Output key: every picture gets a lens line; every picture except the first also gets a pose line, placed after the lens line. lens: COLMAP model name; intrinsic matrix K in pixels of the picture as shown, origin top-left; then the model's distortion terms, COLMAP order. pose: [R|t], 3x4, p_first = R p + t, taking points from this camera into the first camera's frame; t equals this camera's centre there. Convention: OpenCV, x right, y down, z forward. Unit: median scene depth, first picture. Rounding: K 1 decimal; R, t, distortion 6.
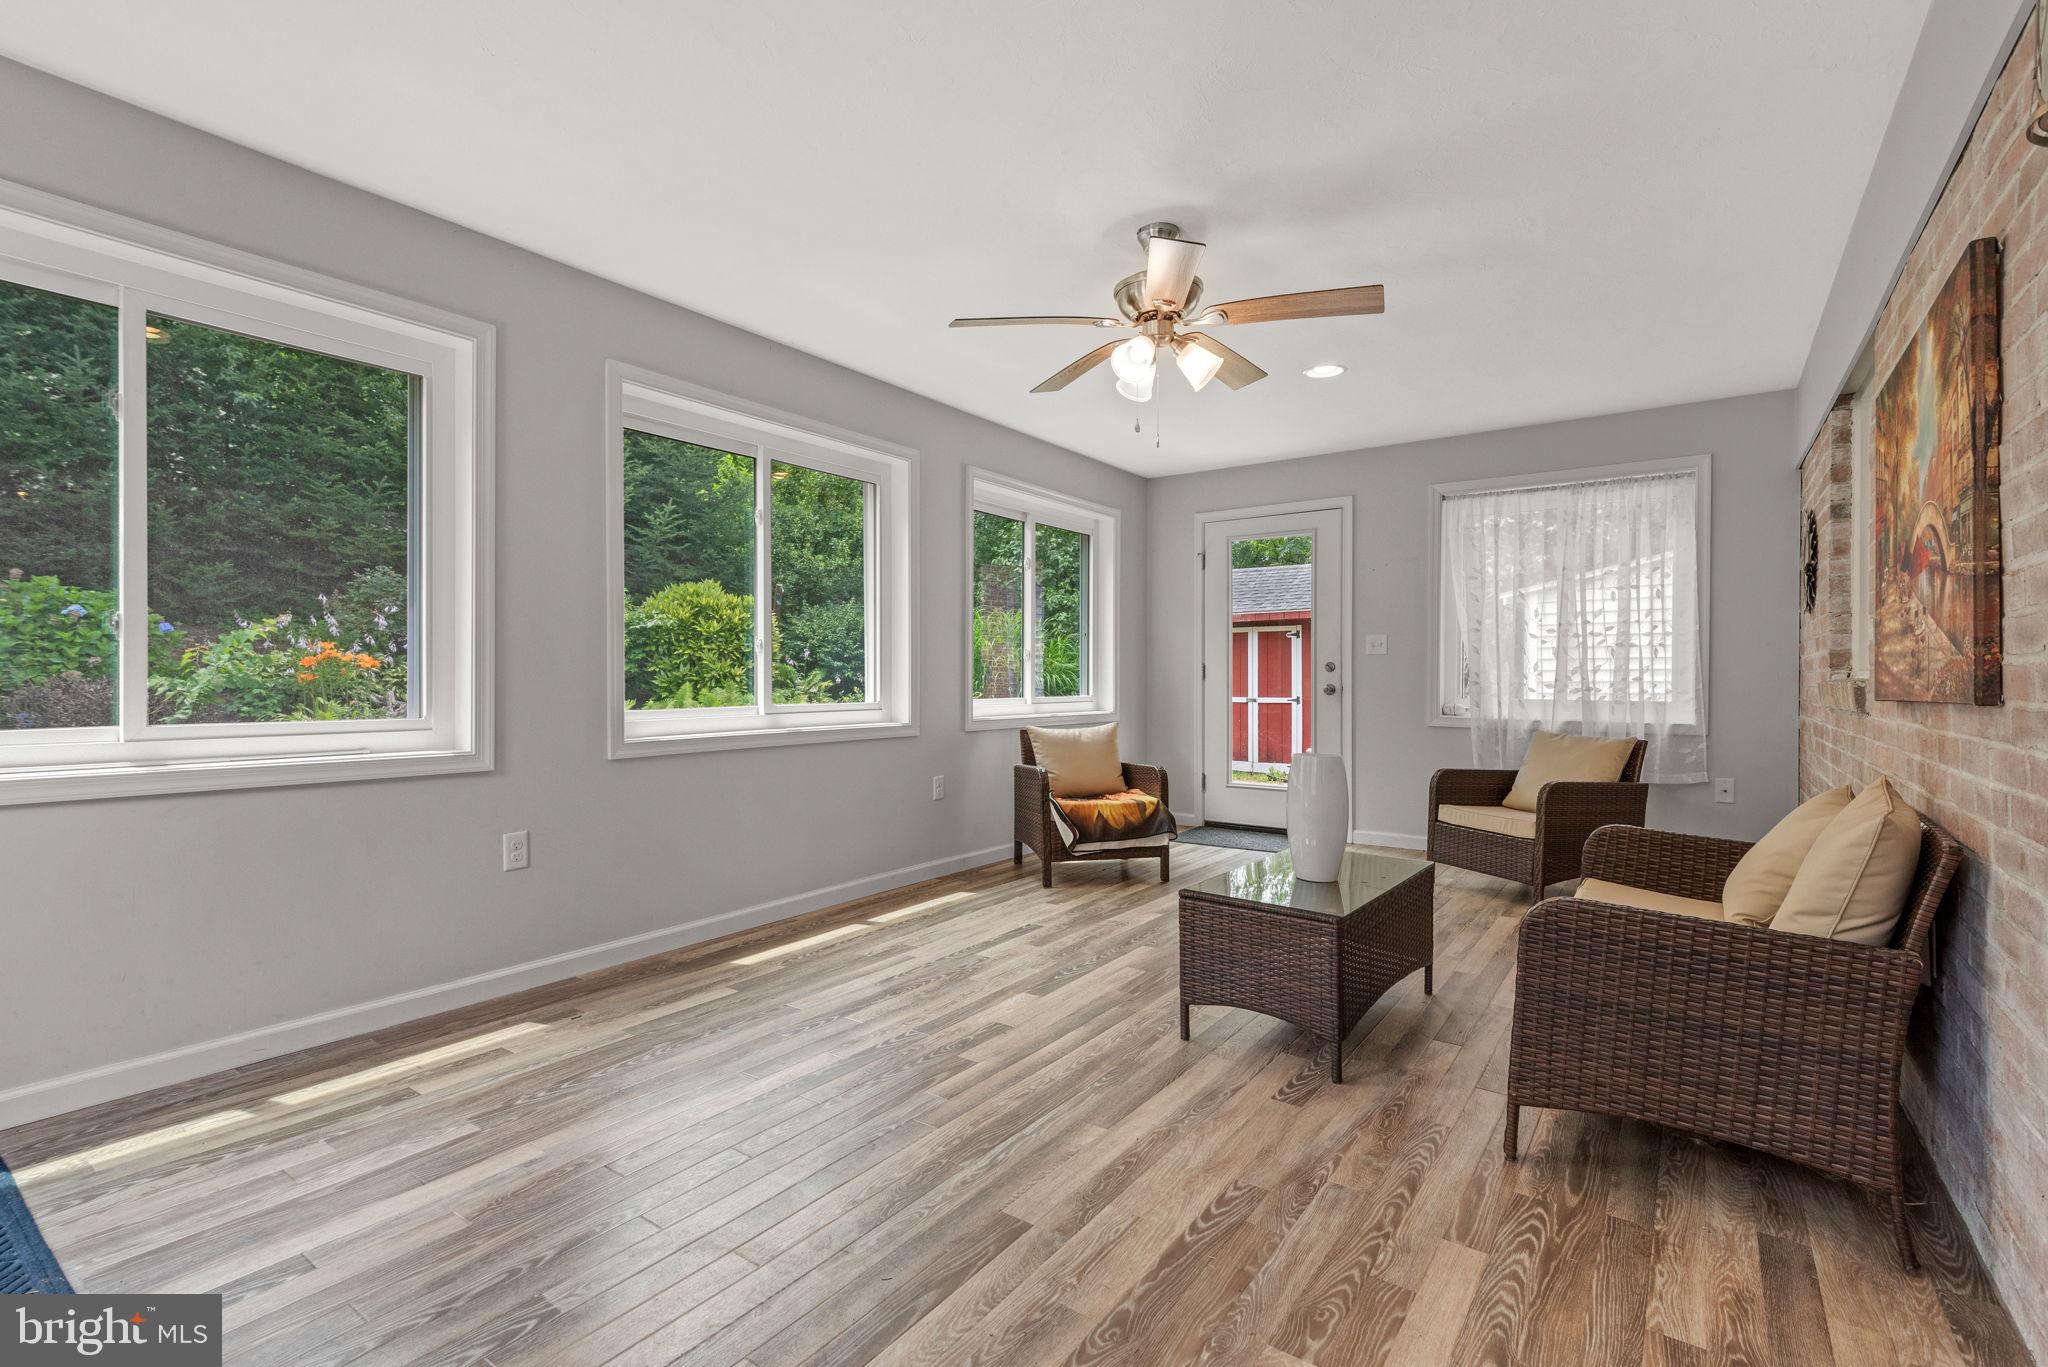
lens RADIAL K [[931.7, 0, 1028.2], [0, 931.7, 676.5], [0, 0, 1]] dist [0.037259, -0.028514]
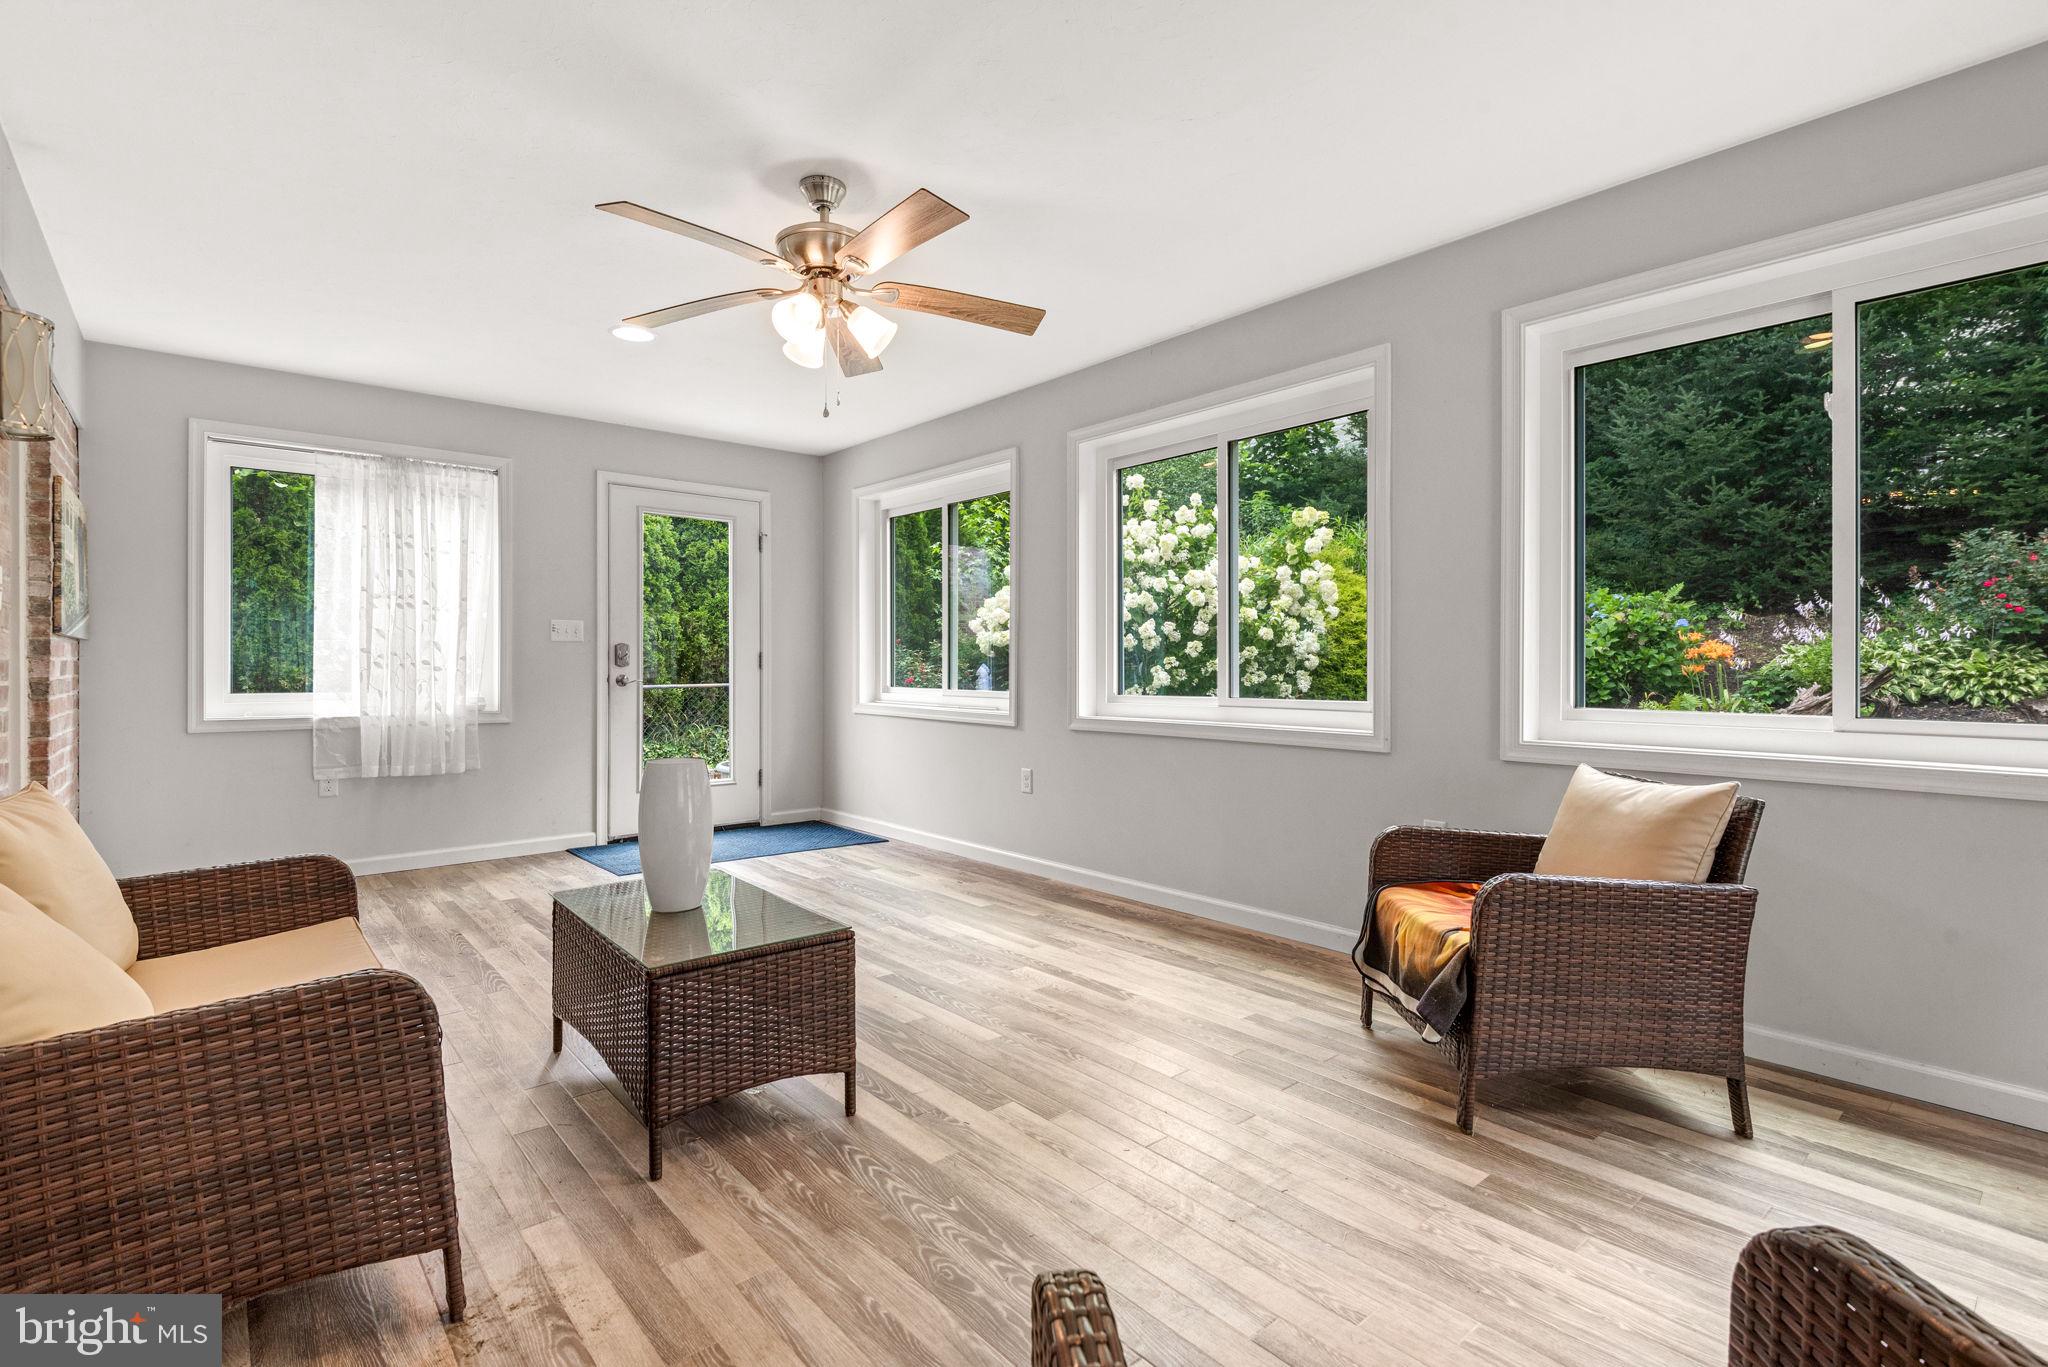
lens RADIAL K [[960.1, 0, 1022.0], [0, 960.1, 671.7], [0, 0, 1]] dist [0.034879, -0.024188]
pose [[-0.253956, 0.002140, -0.967213, 0.833378], [0.001660, 0.999997, 0.001776, 0.002234], [0.967214, -0.001154, -0.253959, 1.186782]]
